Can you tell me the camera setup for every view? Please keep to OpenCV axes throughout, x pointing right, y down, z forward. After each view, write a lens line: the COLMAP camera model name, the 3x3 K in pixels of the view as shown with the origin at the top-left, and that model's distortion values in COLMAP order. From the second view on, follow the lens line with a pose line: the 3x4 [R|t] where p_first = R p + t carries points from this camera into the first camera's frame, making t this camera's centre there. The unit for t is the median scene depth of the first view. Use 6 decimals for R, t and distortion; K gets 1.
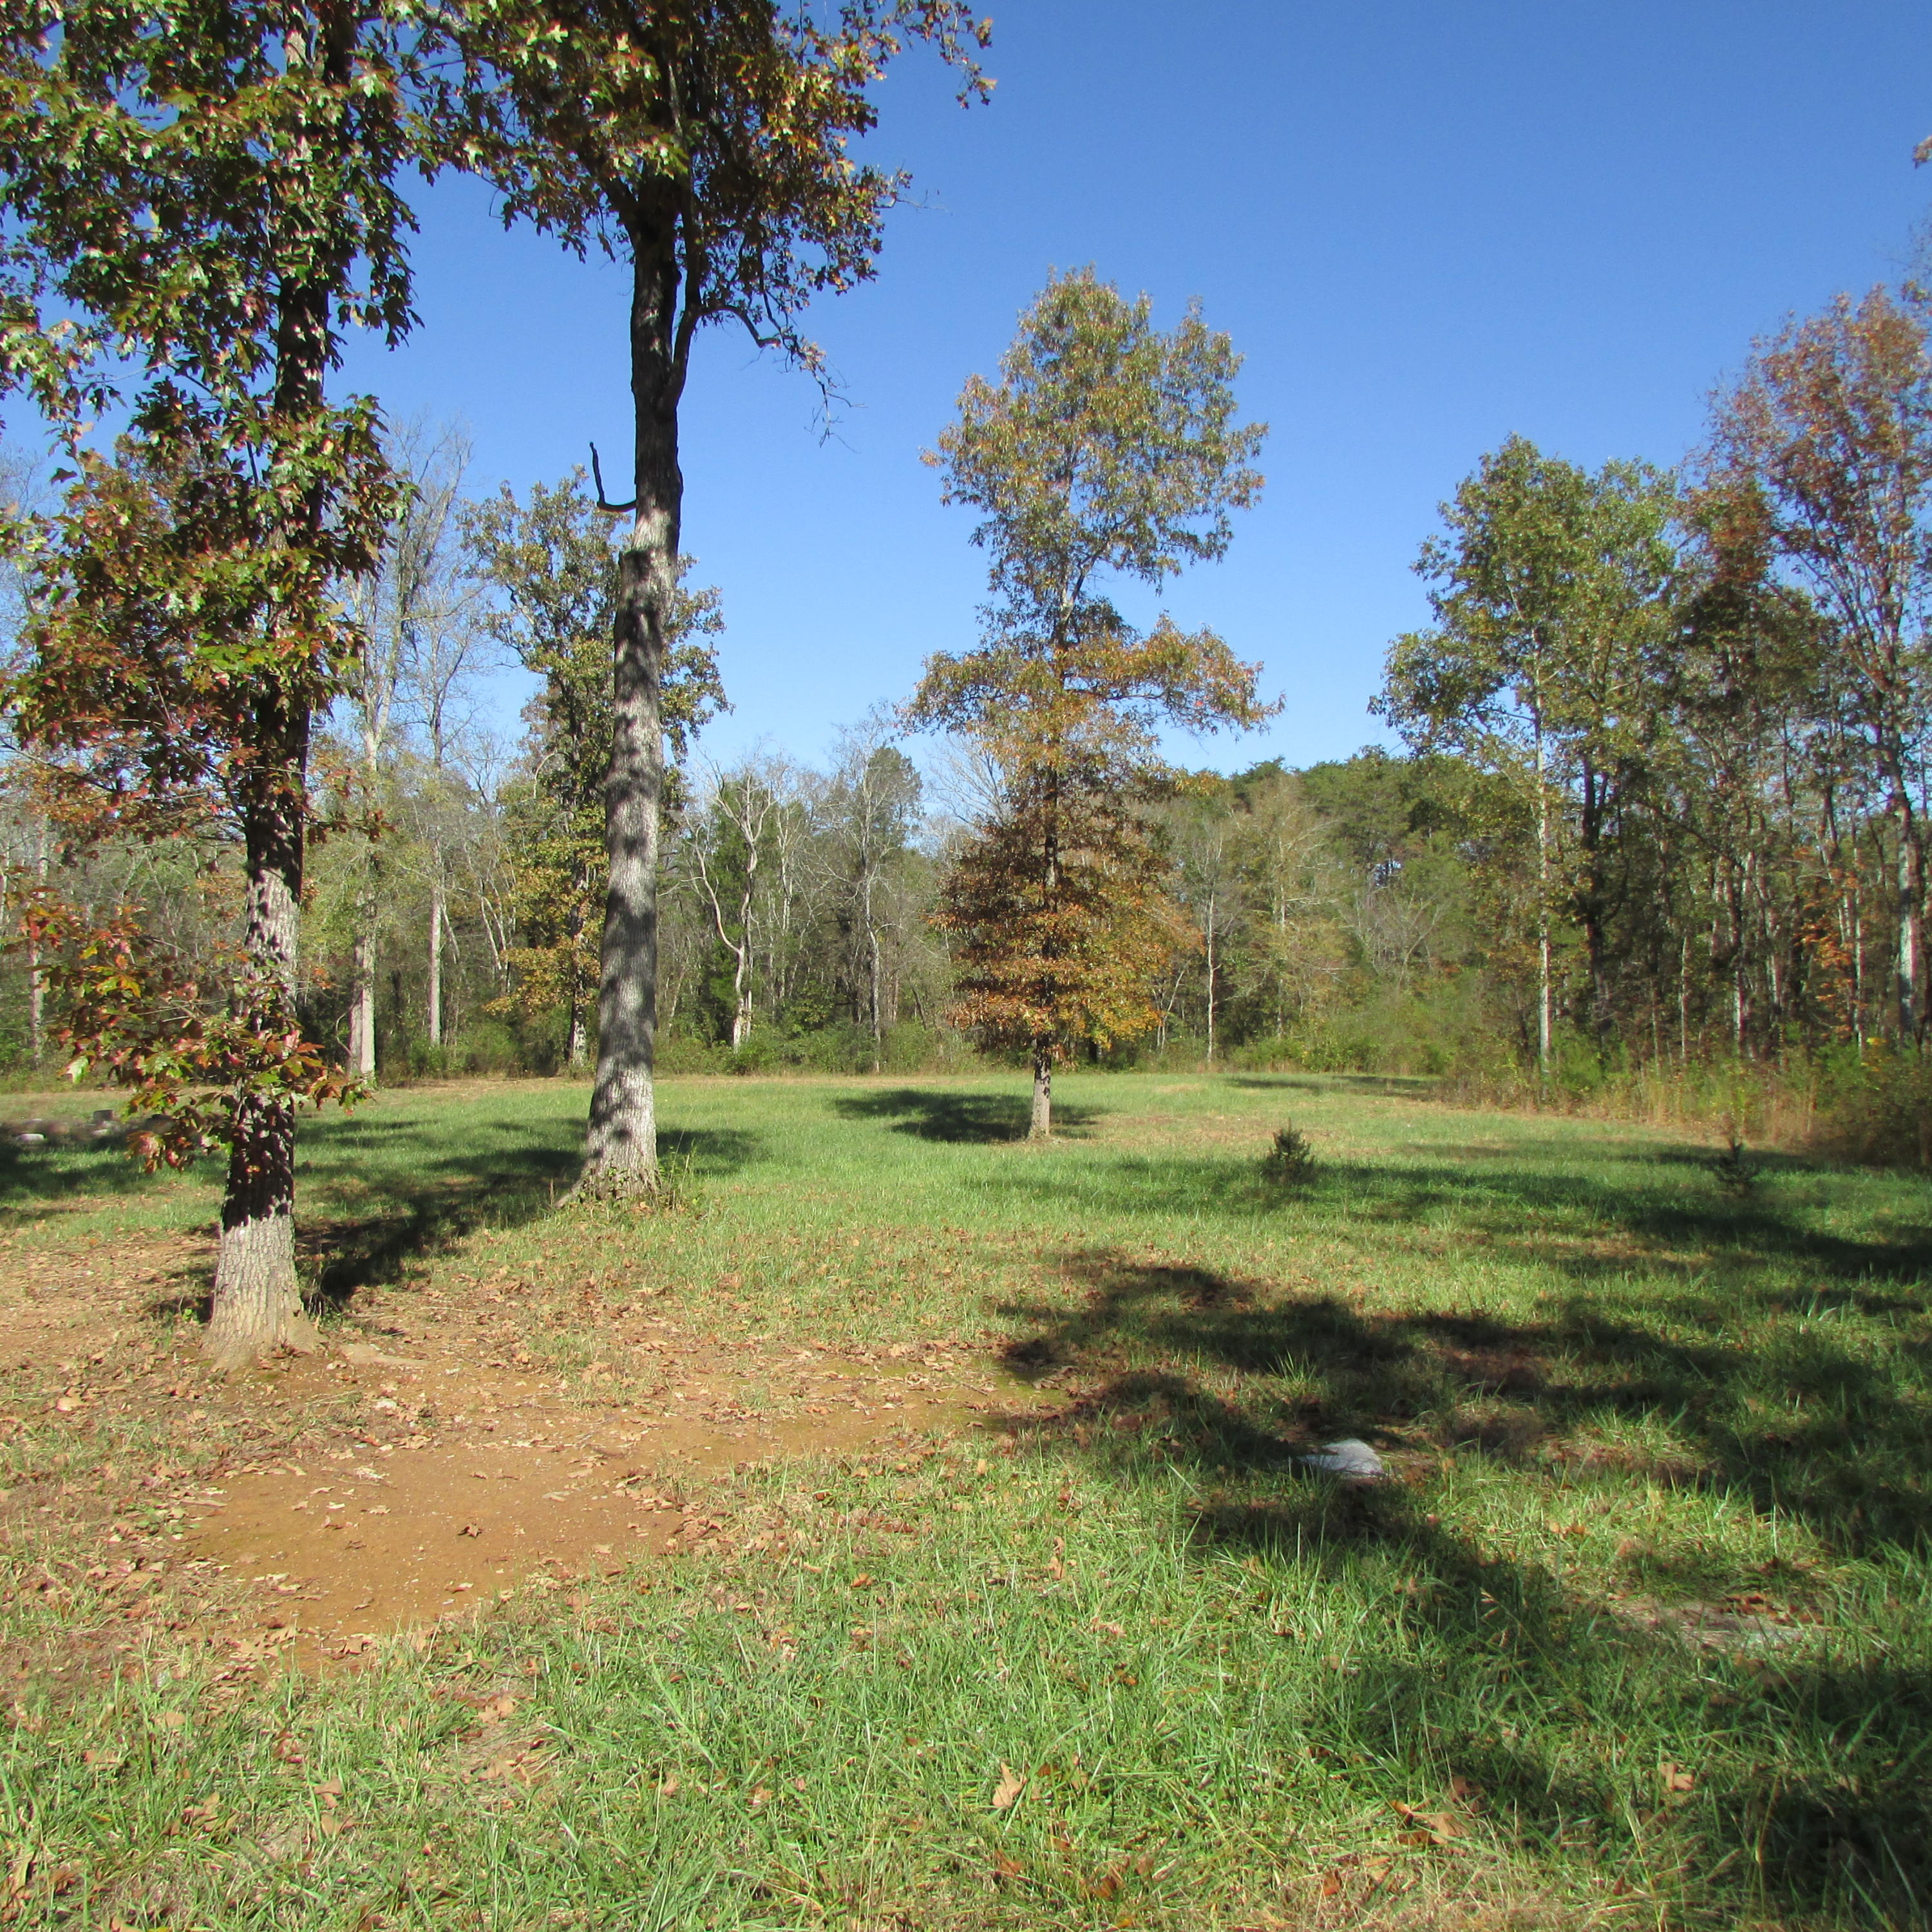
lens RADIAL K [[1870.9, 0, 961.5], [0, 1870.9, 911.8], [0, 0, 1]] dist [0.010681, -0.007979]
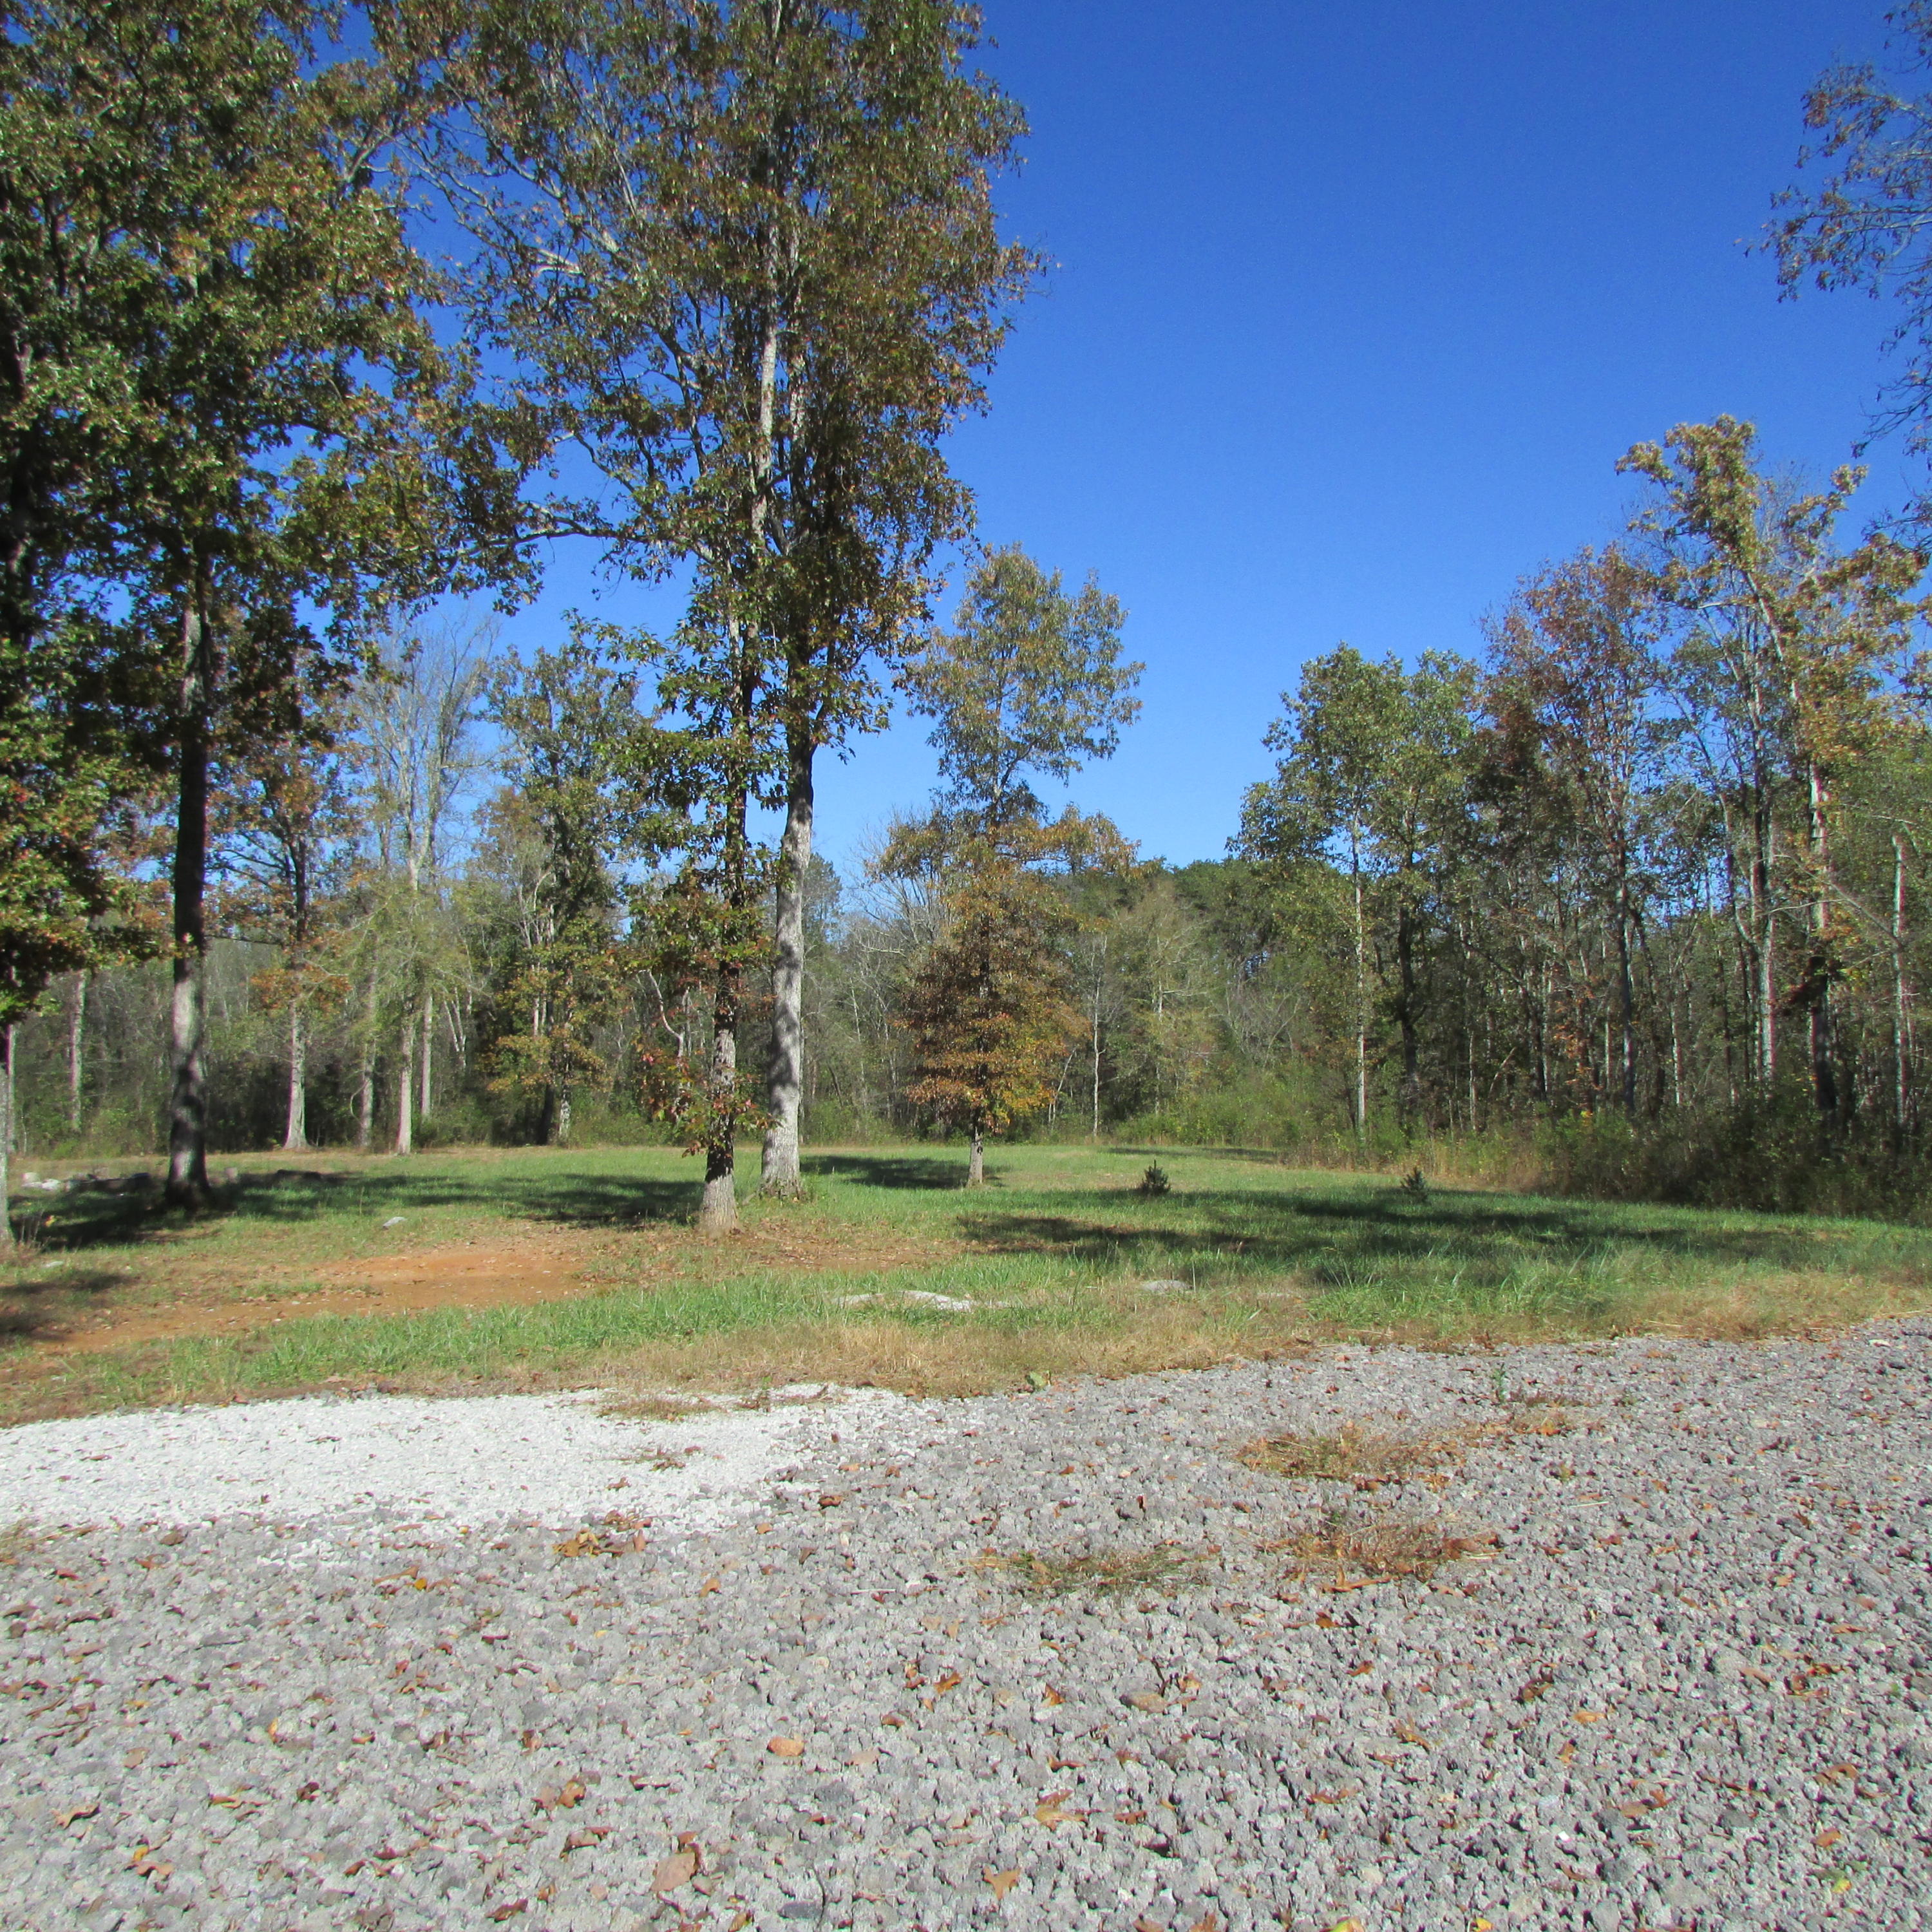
lens RADIAL K [[2066.3, 0, 966.0], [0, 2066.3, 966.0], [0, 0, 1]] dist [-0.061126, -0.006165]
pose [[0.997343, 0.006690, 0.072544, -0.054635], [-0.006221, 0.999958, -0.006686, -0.020065], [-0.072586, 0.006217, 0.997343, -0.358871]]
